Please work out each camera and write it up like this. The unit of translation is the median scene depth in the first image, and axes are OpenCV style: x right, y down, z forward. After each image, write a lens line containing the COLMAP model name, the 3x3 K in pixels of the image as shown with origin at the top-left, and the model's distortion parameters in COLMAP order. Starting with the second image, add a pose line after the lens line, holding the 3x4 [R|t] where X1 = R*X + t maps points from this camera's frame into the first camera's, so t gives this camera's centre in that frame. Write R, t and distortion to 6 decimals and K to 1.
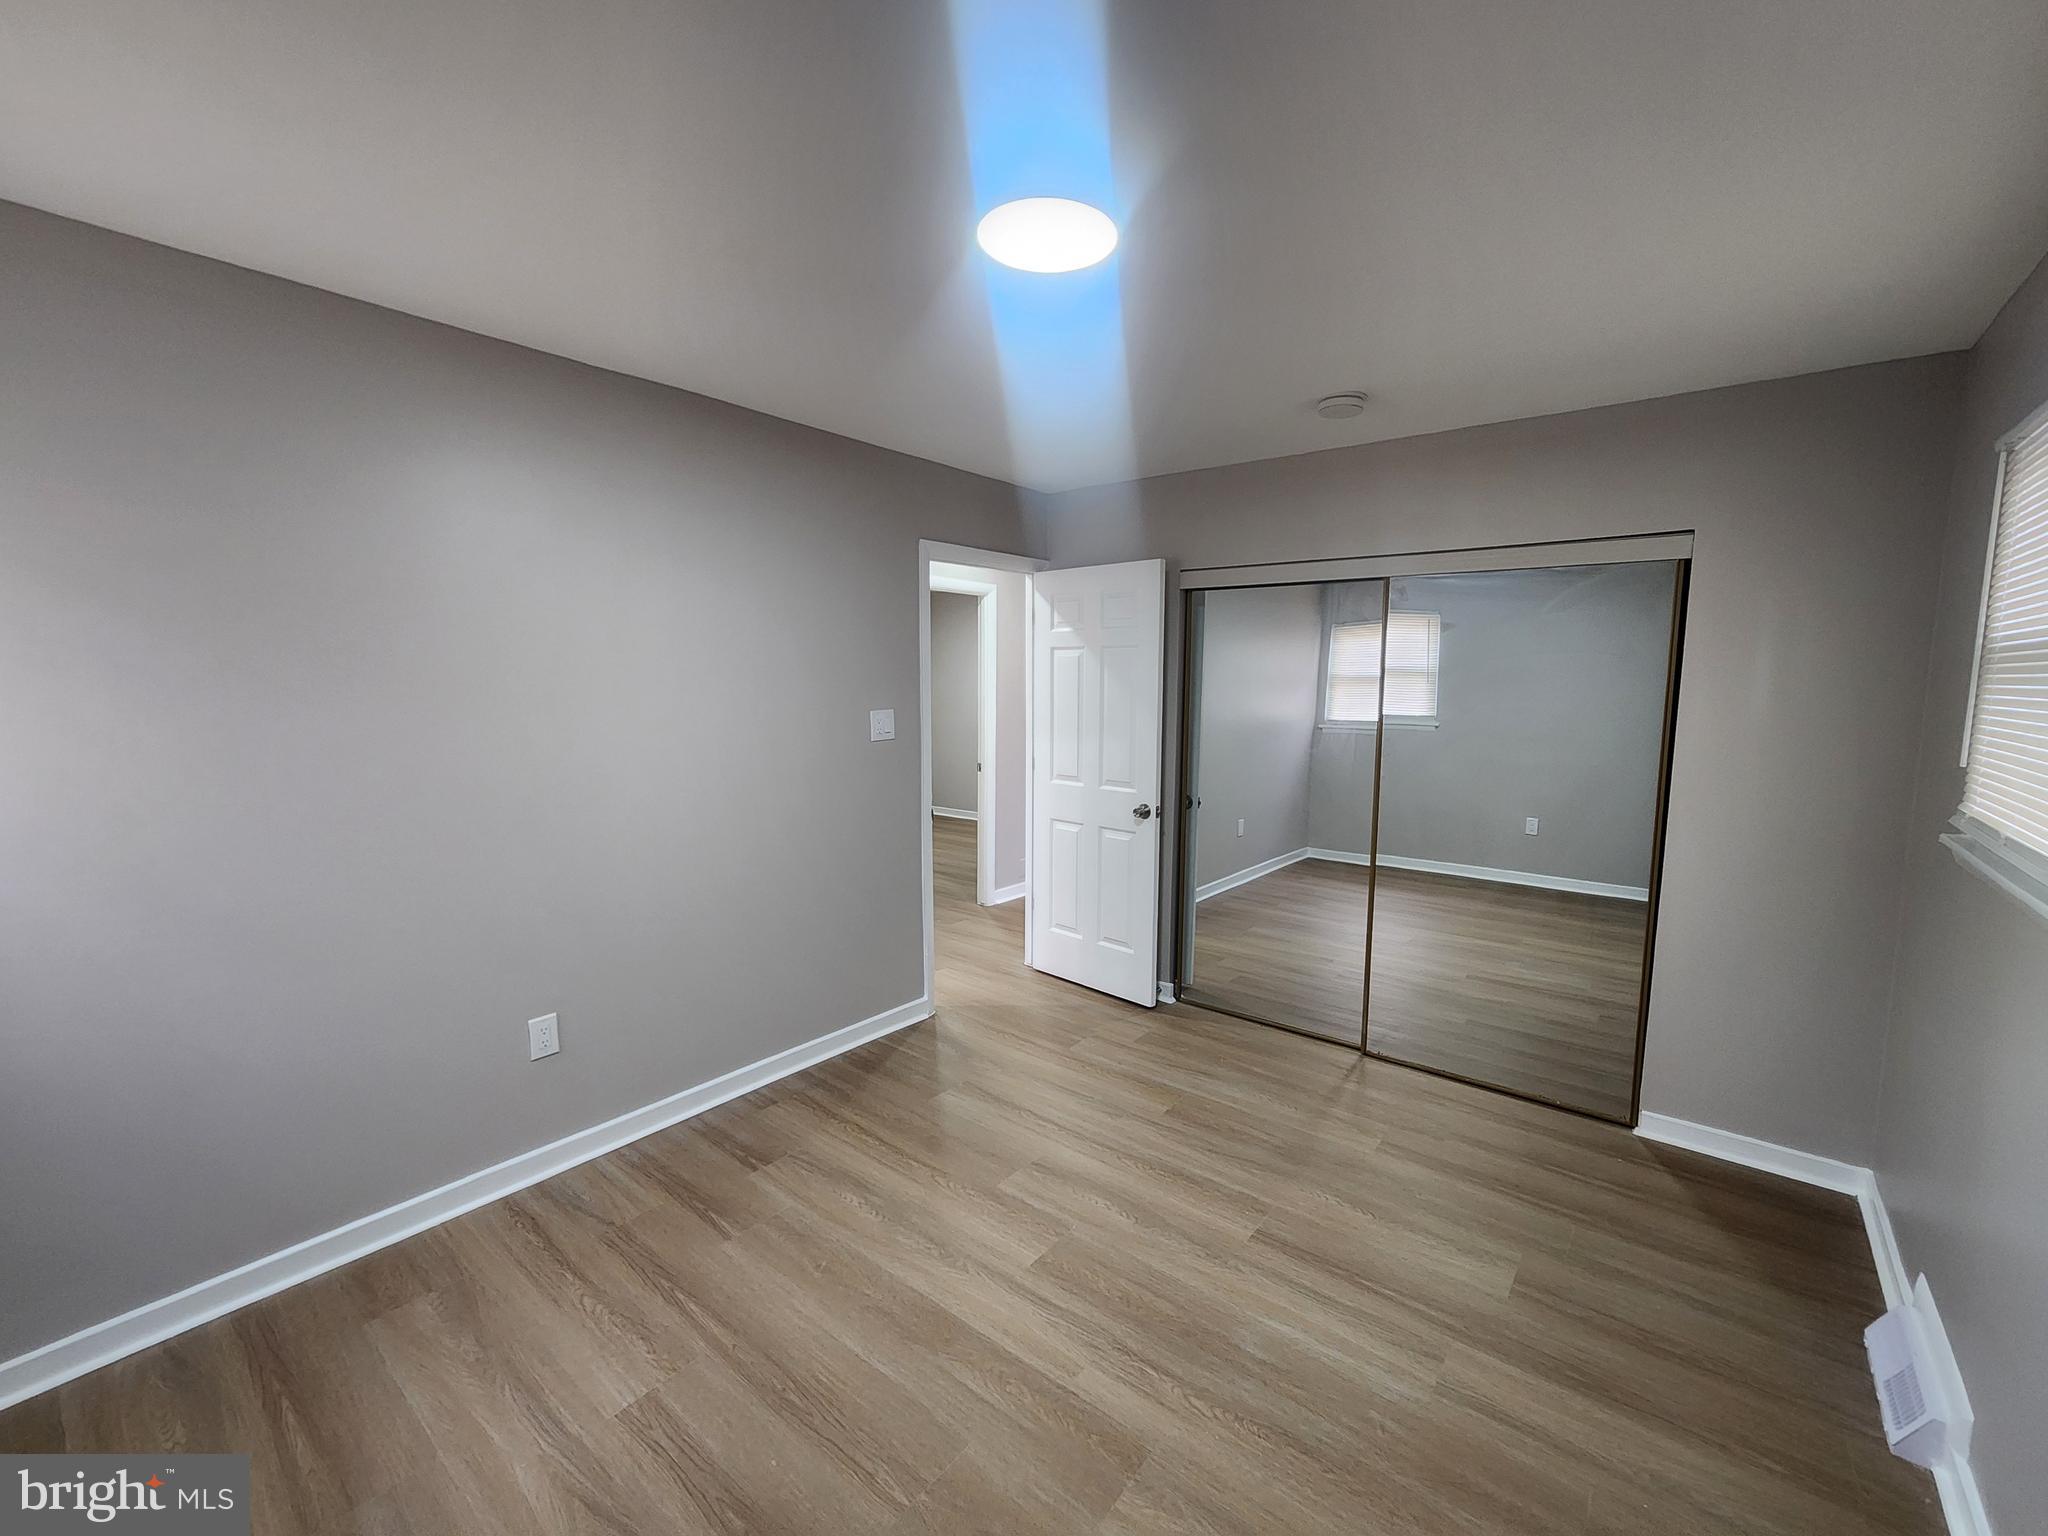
lens RADIAL K [[840.9, 0, 1023.1], [0, 840.9, 766.5], [0, 0, 1]] dist [-0.002140, 0.000200]
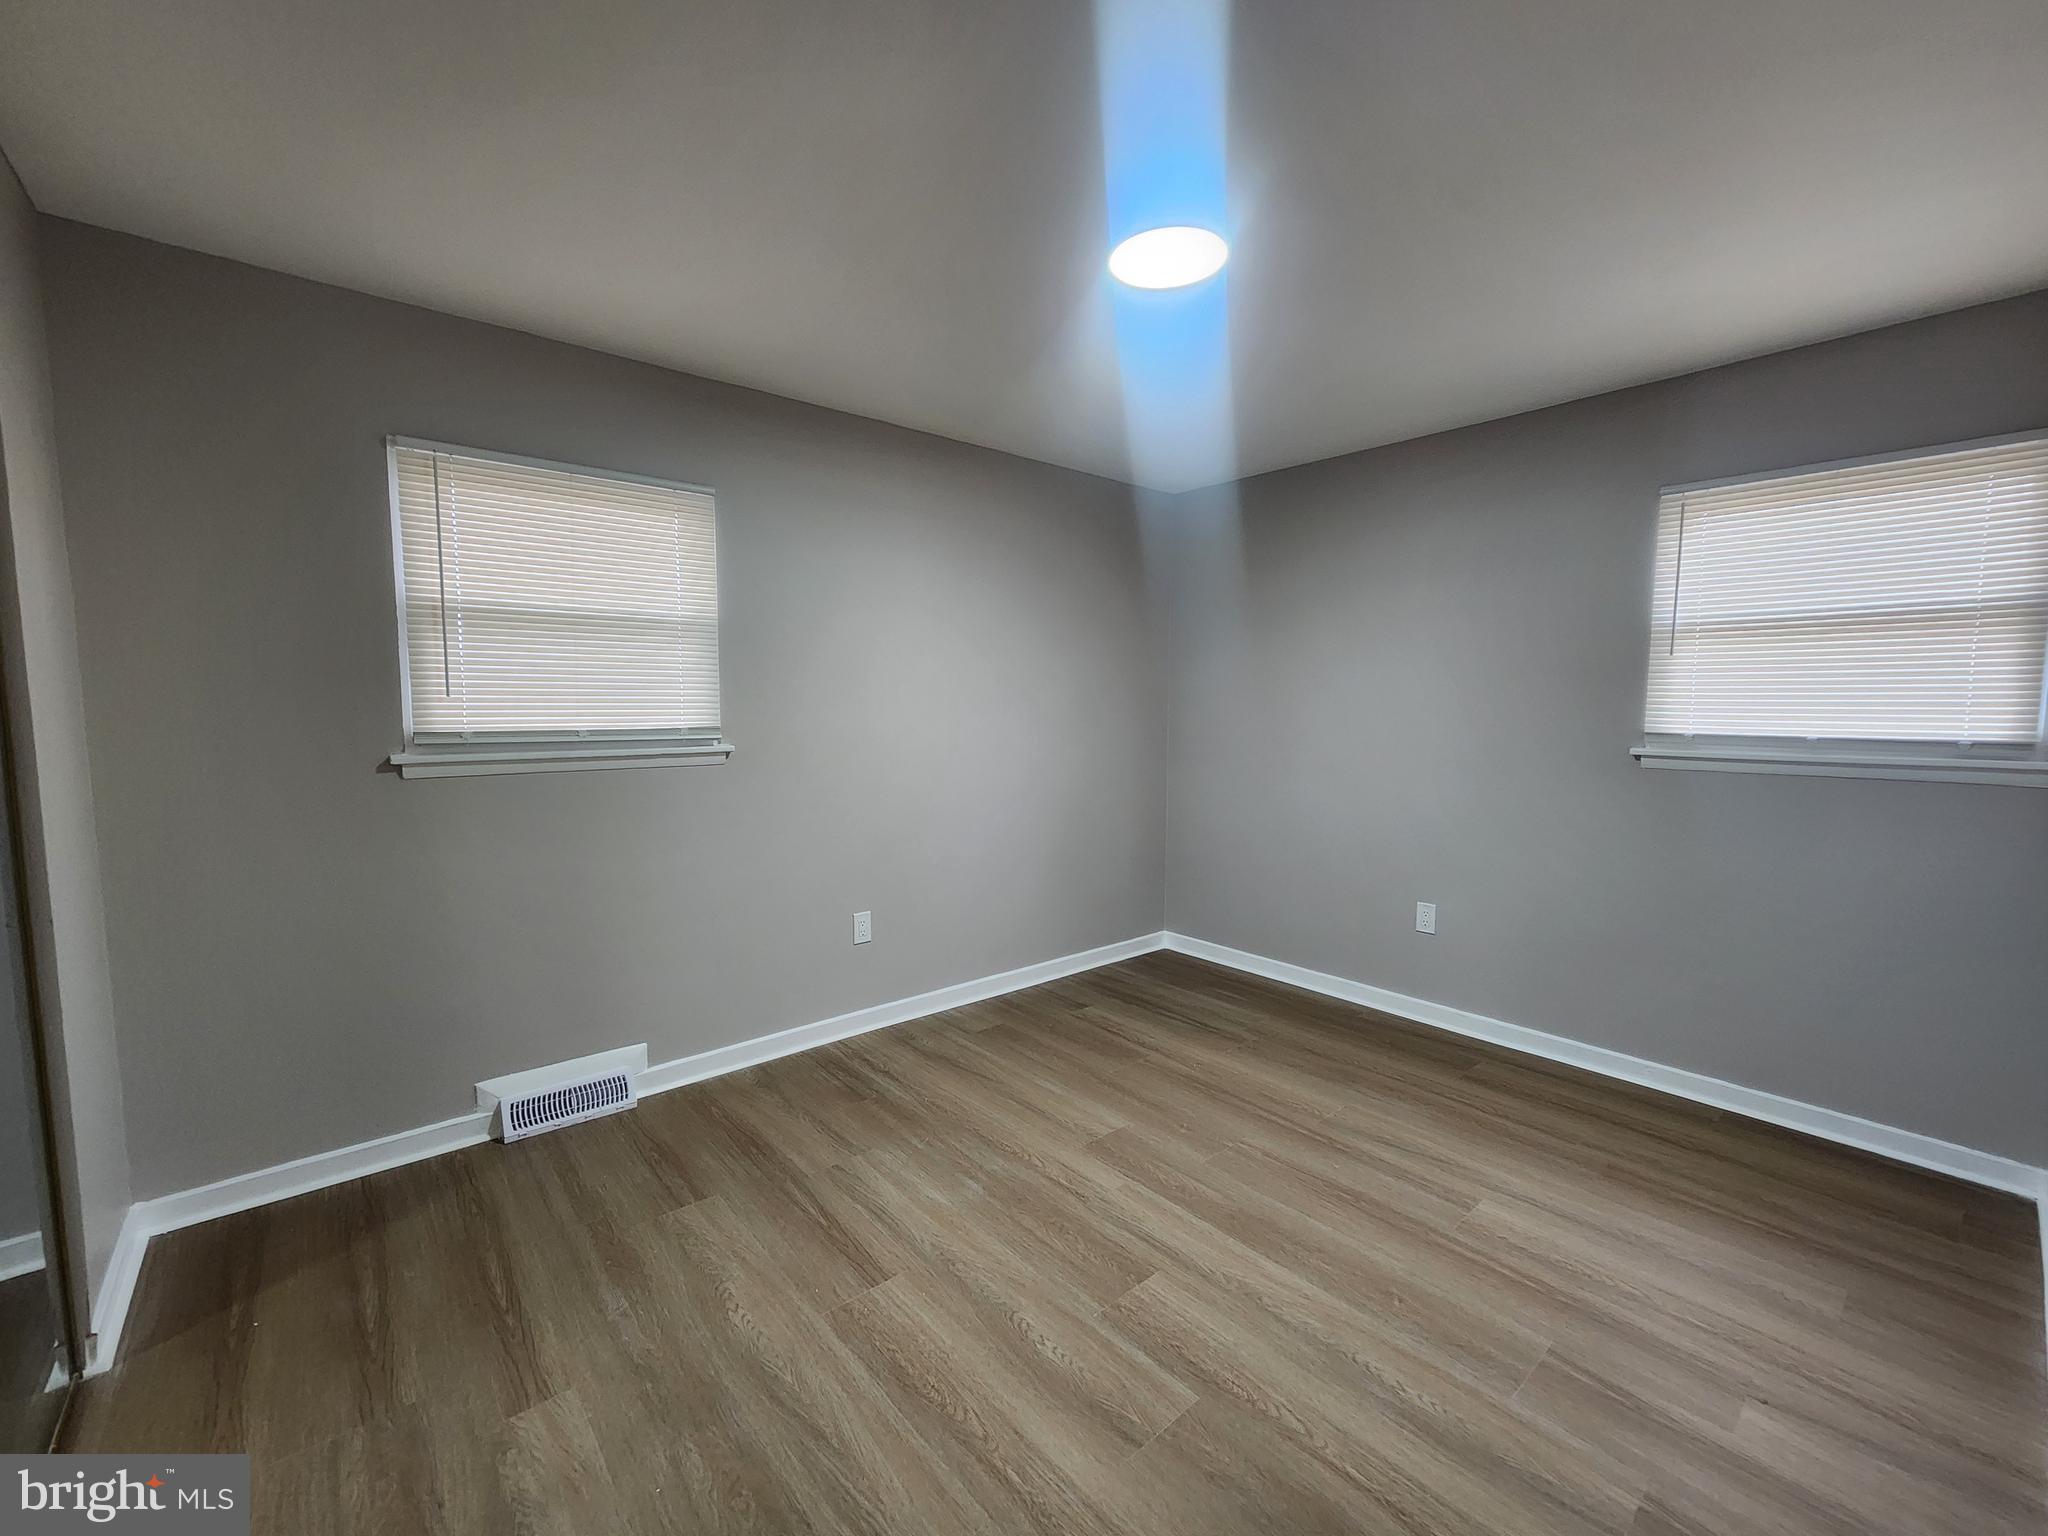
lens RADIAL K [[840.9, 0, 1032.2], [0, 840.9, 778.4], [0, 0, 1]] dist [-0.002140, 0.000200]
pose [[-0.984312, -0.032287, 0.173457, -0.001652], [0.002687, 0.980256, 0.197714, -0.109976], [-0.176416, 0.195078, -0.964791, 1.821519]]
